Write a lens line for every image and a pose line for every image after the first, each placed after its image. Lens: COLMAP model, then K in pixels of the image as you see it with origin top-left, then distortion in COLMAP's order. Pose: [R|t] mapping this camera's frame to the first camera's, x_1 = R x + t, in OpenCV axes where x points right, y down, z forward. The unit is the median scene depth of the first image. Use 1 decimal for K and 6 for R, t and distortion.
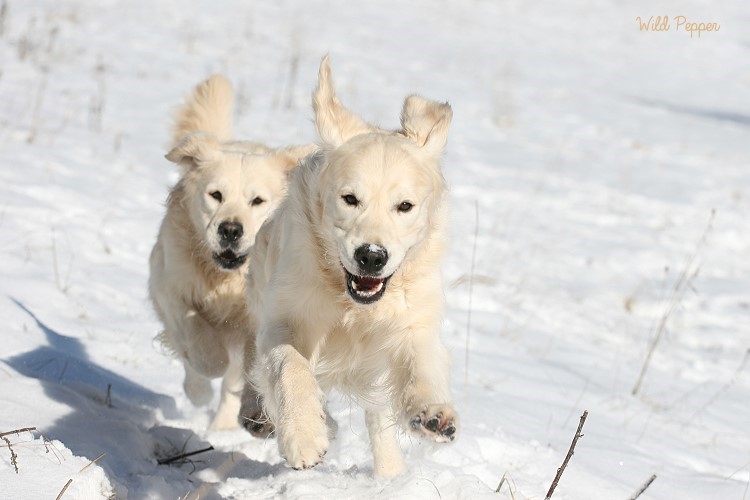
lens RADIAL K [[3452.2, 0, 376.7], [0, 3452.2, 246.8], [0, 0, 1]] dist [0.863234, 0.000000]
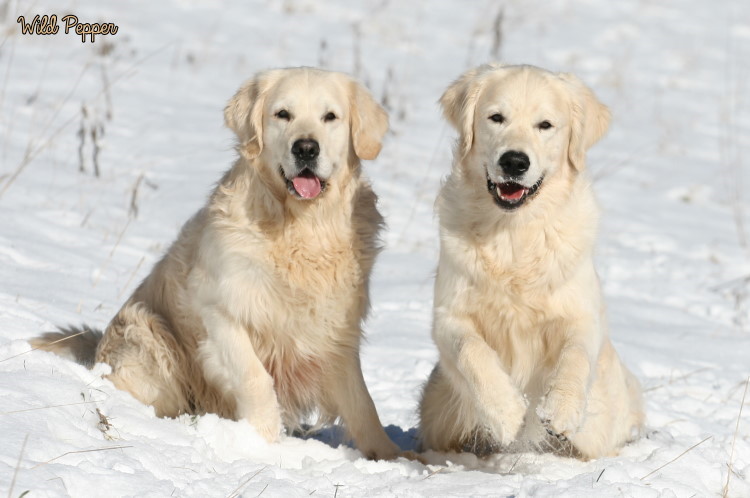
lens RADIAL K [[4741.4, 0, 338.0], [0, 4741.4, 225.1], [0, 0, 1]] dist [2.524104, 0.000000]
pose [[0.999275, -0.006450, -0.037518, -0.019846], [0.005923, 0.999882, -0.014155, -0.016248], [0.037605, 0.013923, 0.999196, 0.315993]]
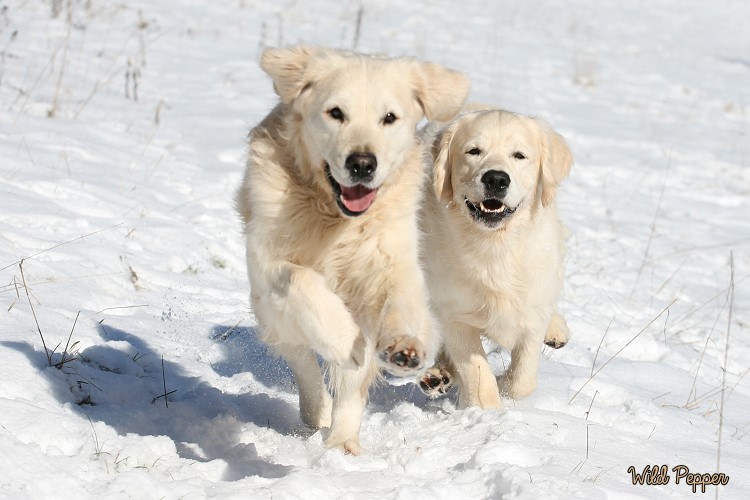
lens RADIAL K [[3289.7, 0, 373.0], [0, 3289.7, 250.4], [0, 0, 1]] dist [0.354889, 0.000000]
pose [[0.999896, -0.001510, -0.014310, -0.011005], [0.001759, 0.999847, 0.017383, -0.010649], [0.014282, -0.017406, 0.999746, 0.198901]]
